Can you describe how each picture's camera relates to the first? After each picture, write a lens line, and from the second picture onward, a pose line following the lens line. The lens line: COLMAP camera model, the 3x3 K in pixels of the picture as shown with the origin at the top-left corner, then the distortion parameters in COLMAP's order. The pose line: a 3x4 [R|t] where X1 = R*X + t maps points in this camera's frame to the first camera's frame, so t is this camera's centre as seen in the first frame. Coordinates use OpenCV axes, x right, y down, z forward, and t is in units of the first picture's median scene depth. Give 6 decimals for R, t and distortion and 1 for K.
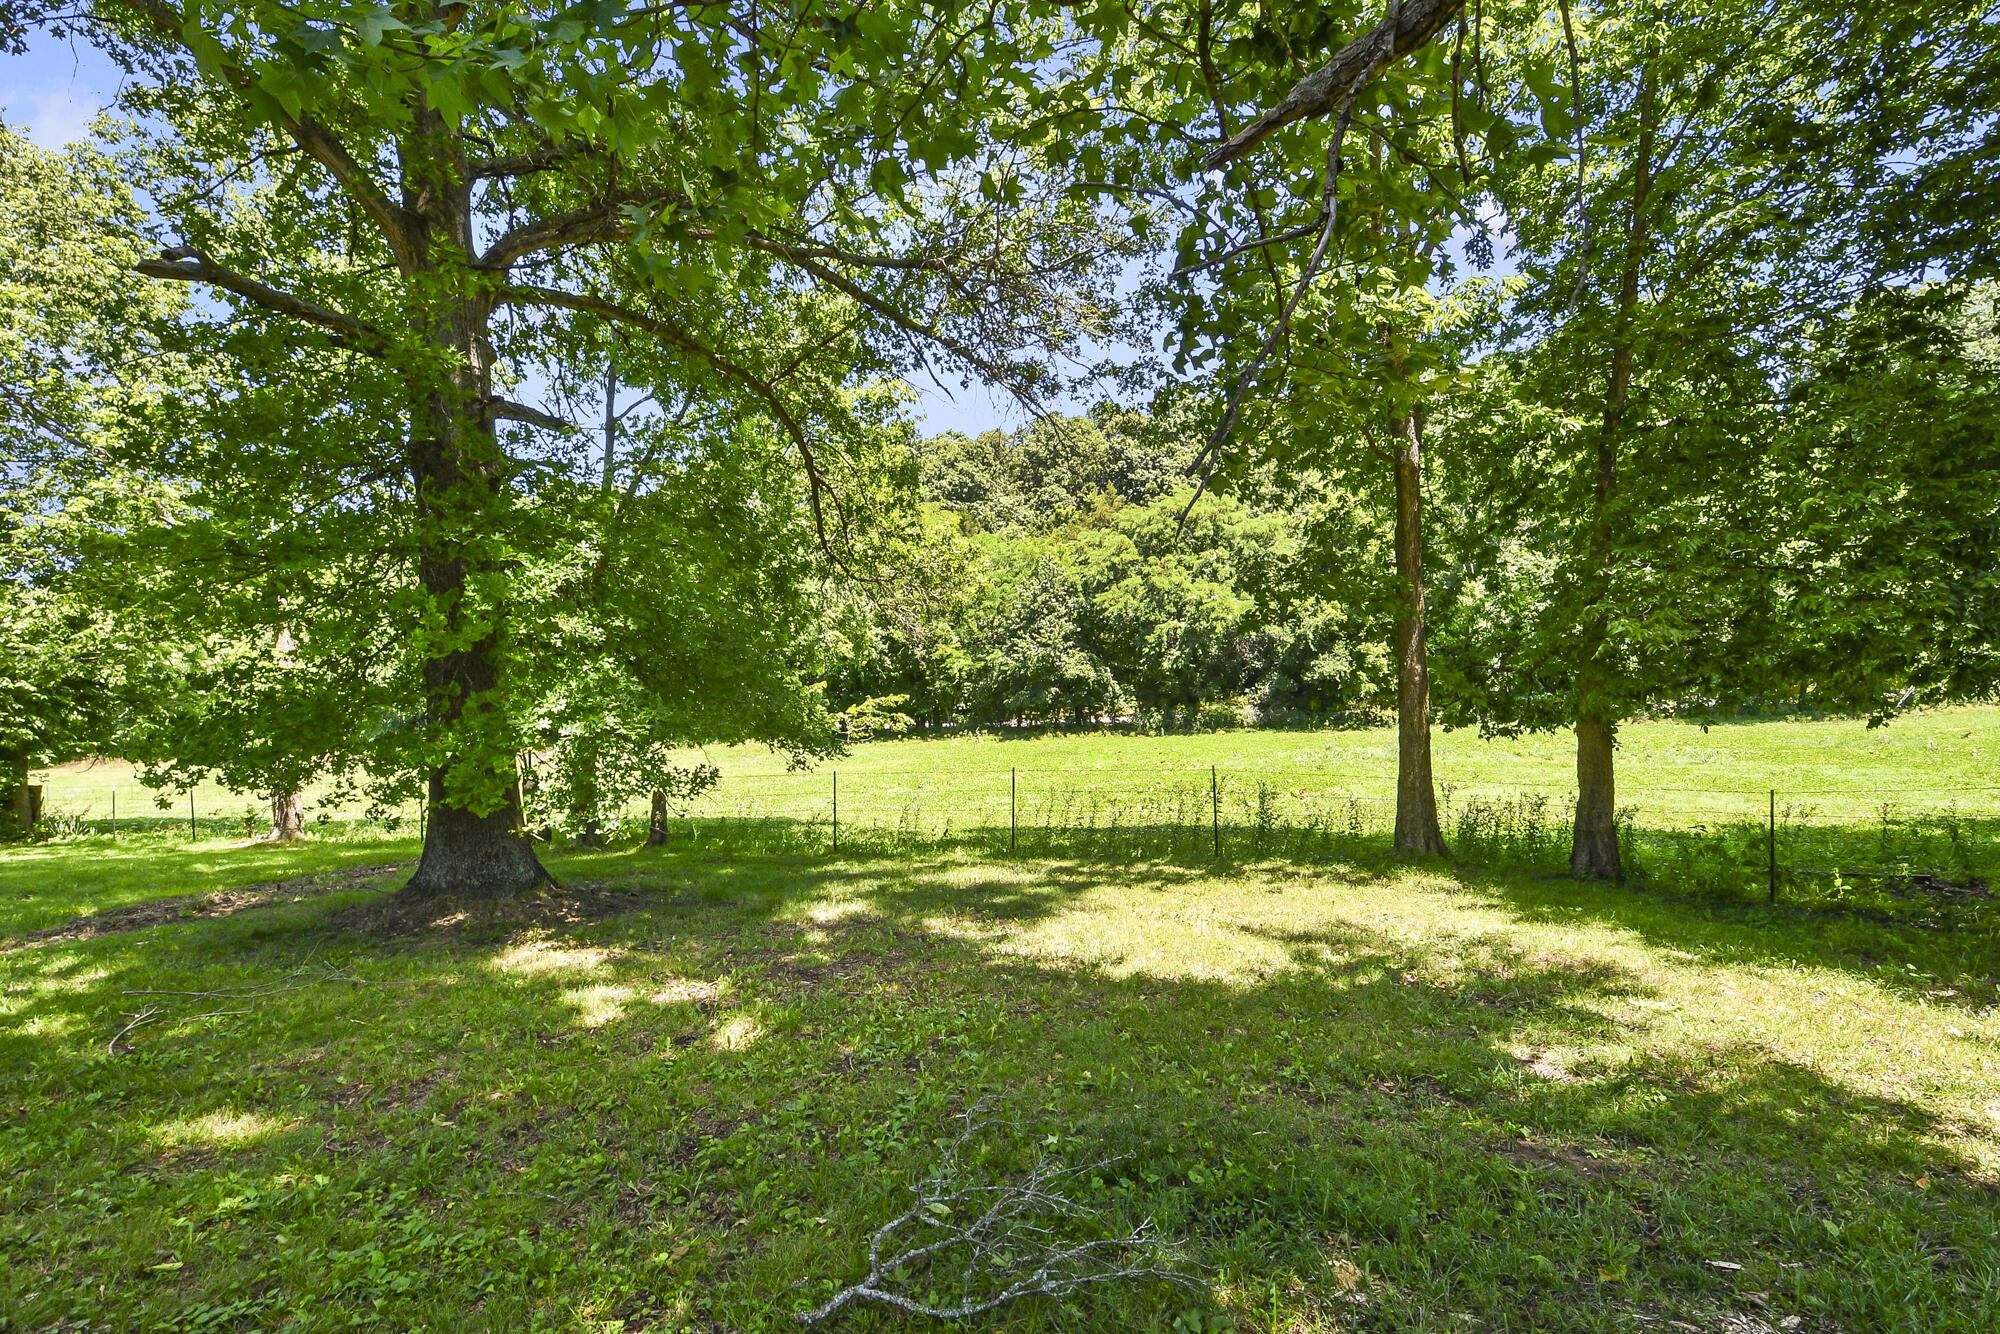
lens RADIAL K [[945.4, 0, 1000.3], [0, 945.4, 704.0], [0, 0, 1]] dist [0.033177, -0.026029]
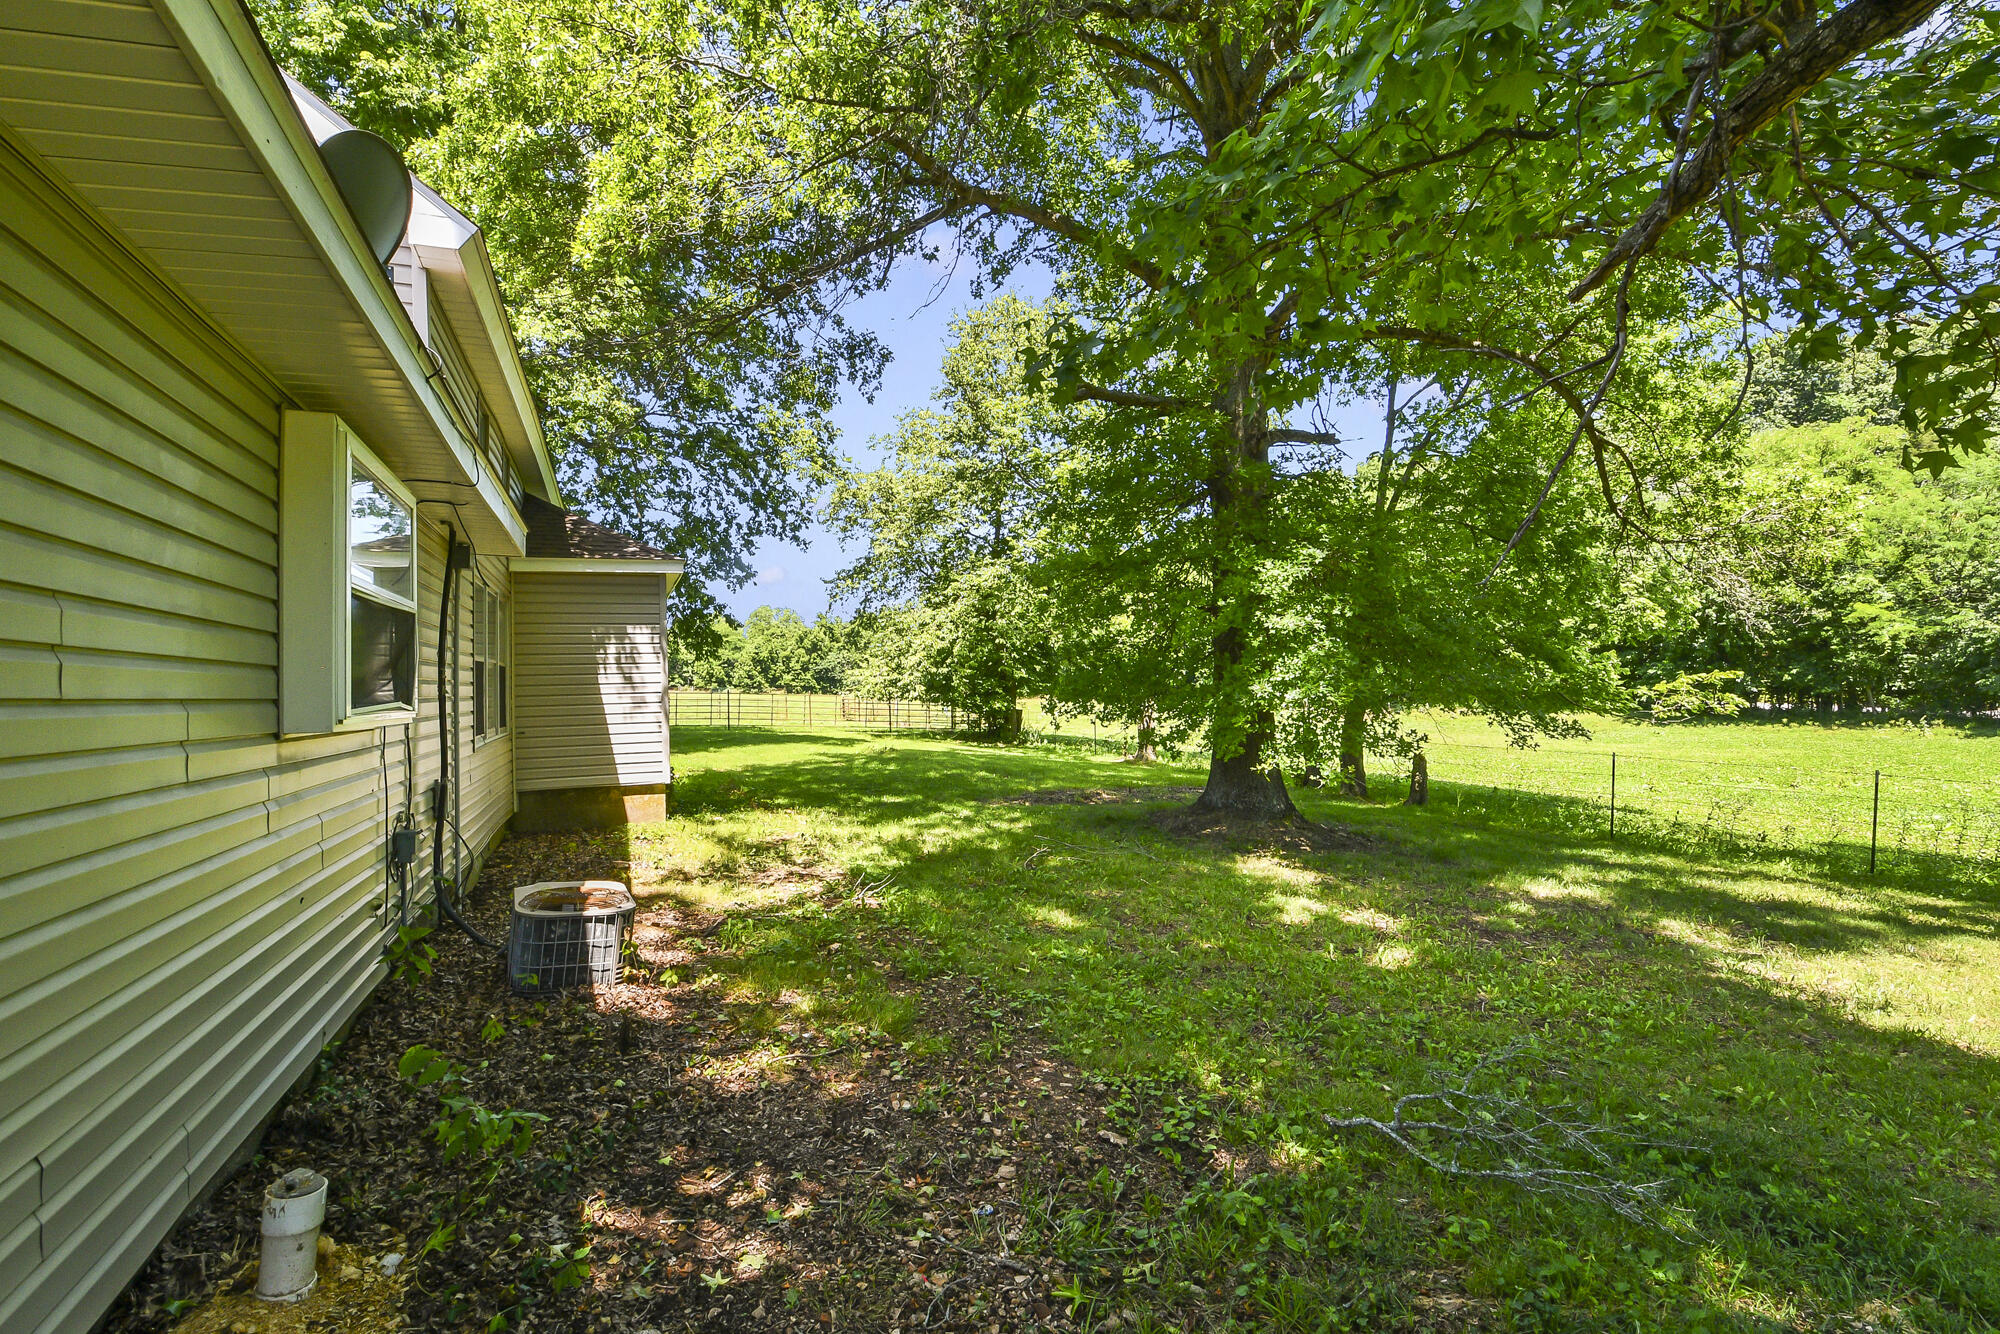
lens RADIAL K [[945.4, 0, 1000.3], [0, 945.4, 704.0], [0, 0, 1]] dist [0.033177, -0.026029]
pose [[0.673578, 0.064129, -0.736329, 0.119321], [-0.032378, 0.997833, 0.057286, -0.011478], [0.738407, -0.014746, 0.674195, -0.079754]]
